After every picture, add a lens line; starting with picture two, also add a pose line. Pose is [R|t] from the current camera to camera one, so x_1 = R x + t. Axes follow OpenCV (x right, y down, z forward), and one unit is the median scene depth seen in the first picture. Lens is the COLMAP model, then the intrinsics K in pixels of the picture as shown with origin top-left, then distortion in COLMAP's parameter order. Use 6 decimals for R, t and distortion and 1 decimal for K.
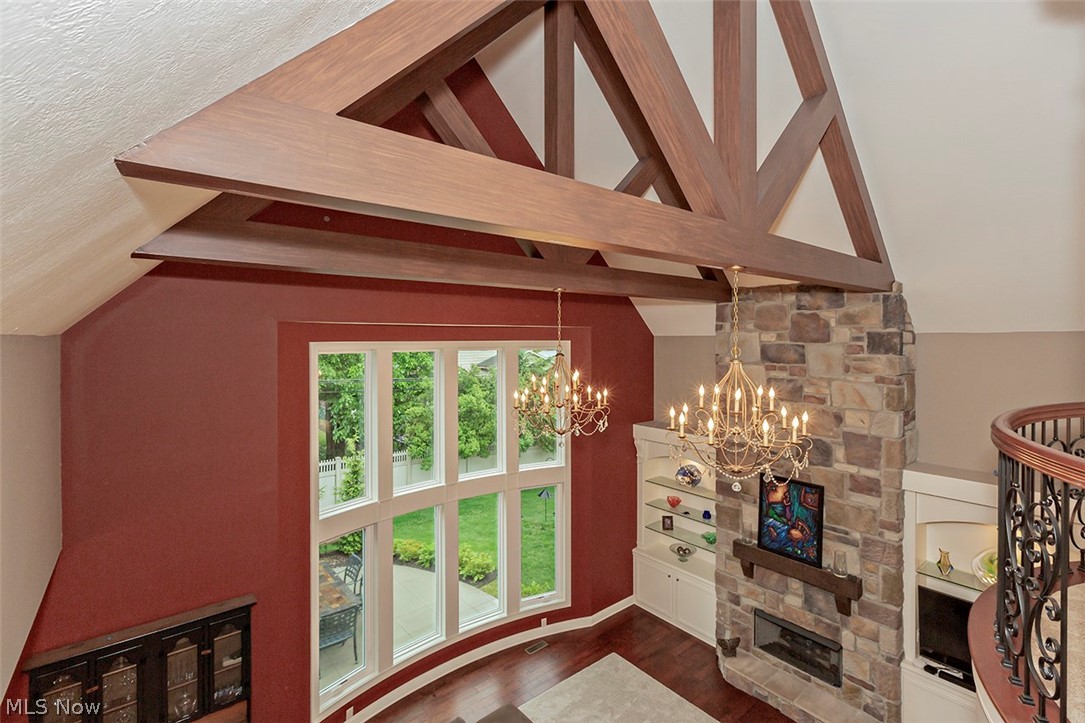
lens RADIAL K [[481.8, 0, 597.2], [0, 481.8, 339.8], [0, 0, 1]] dist [0.000294, 0.000149]
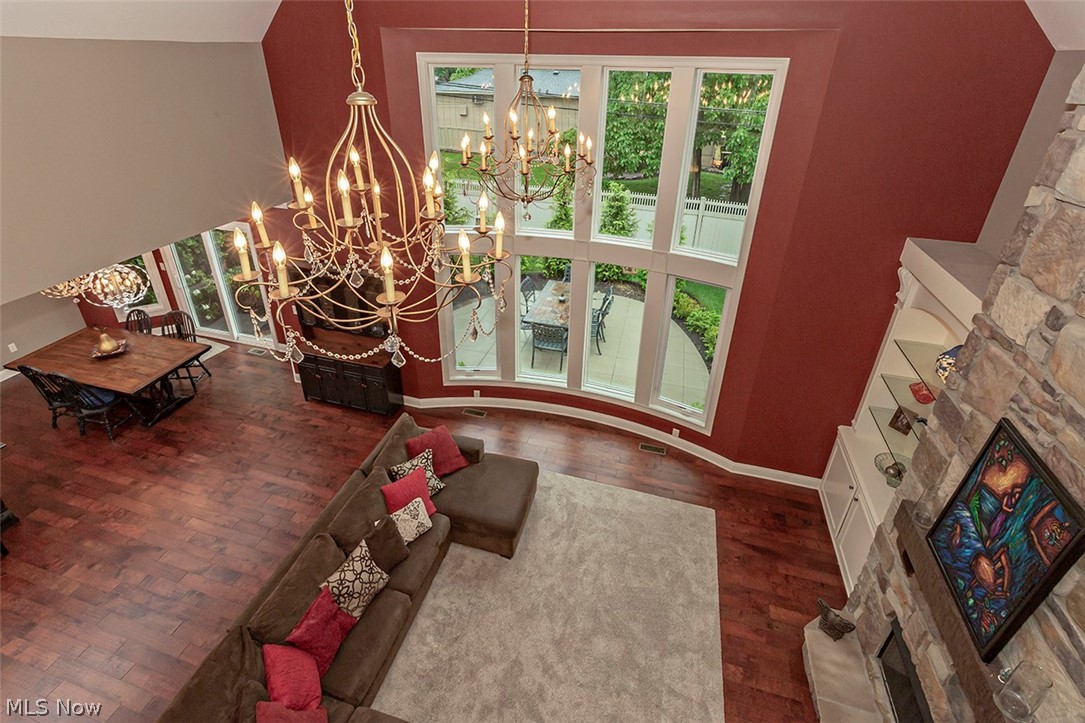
lens RADIAL K [[529.3, 0, 541.1], [0, 529.3, 329.6], [0, 0, 1]] dist [-0.000420, -0.000606]
pose [[0.524927, 0.402153, -0.750149, 0.449723], [-0.018697, 0.886575, 0.462207, 0.002369], [0.850942, -0.228600, 0.472907, 0.466404]]
